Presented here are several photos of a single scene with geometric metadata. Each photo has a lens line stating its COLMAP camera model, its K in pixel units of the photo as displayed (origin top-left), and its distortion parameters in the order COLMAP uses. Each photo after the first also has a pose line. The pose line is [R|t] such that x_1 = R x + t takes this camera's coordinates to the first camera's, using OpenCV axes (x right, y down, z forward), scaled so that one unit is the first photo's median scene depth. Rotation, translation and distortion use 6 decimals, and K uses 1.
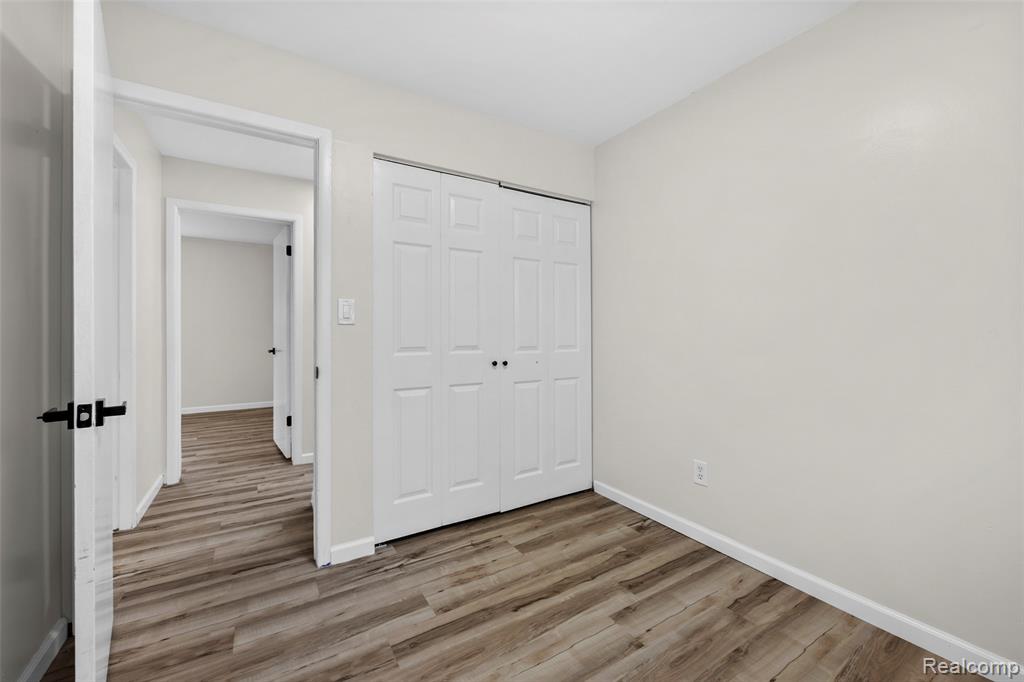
lens RADIAL K [[416.7, 0, 511.2], [0, 416.7, 335.7], [0, 0, 1]] dist [-0.001744, 0.001601]
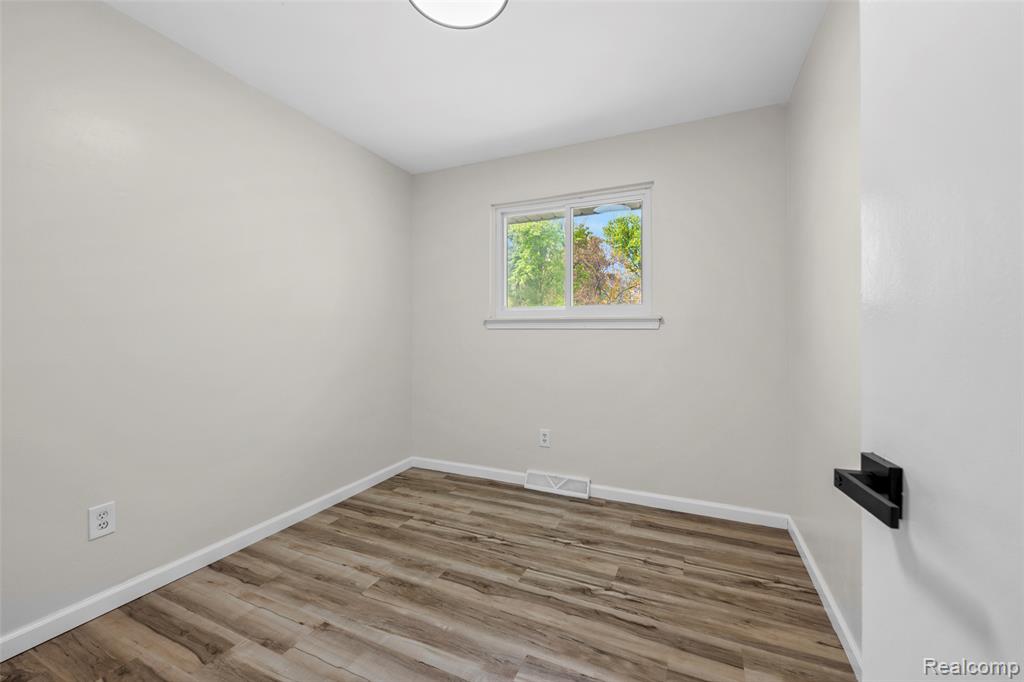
lens RADIAL K [[416.7, 0, 507.7], [0, 416.7, 334.5], [0, 0, 1]] dist [-0.001744, 0.001601]
pose [[-0.578458, 0.001409, 0.815711, -0.716503], [-0.004685, 0.999976, -0.005049, -0.004786], [-0.815699, -0.006743, -0.578437, 1.051375]]
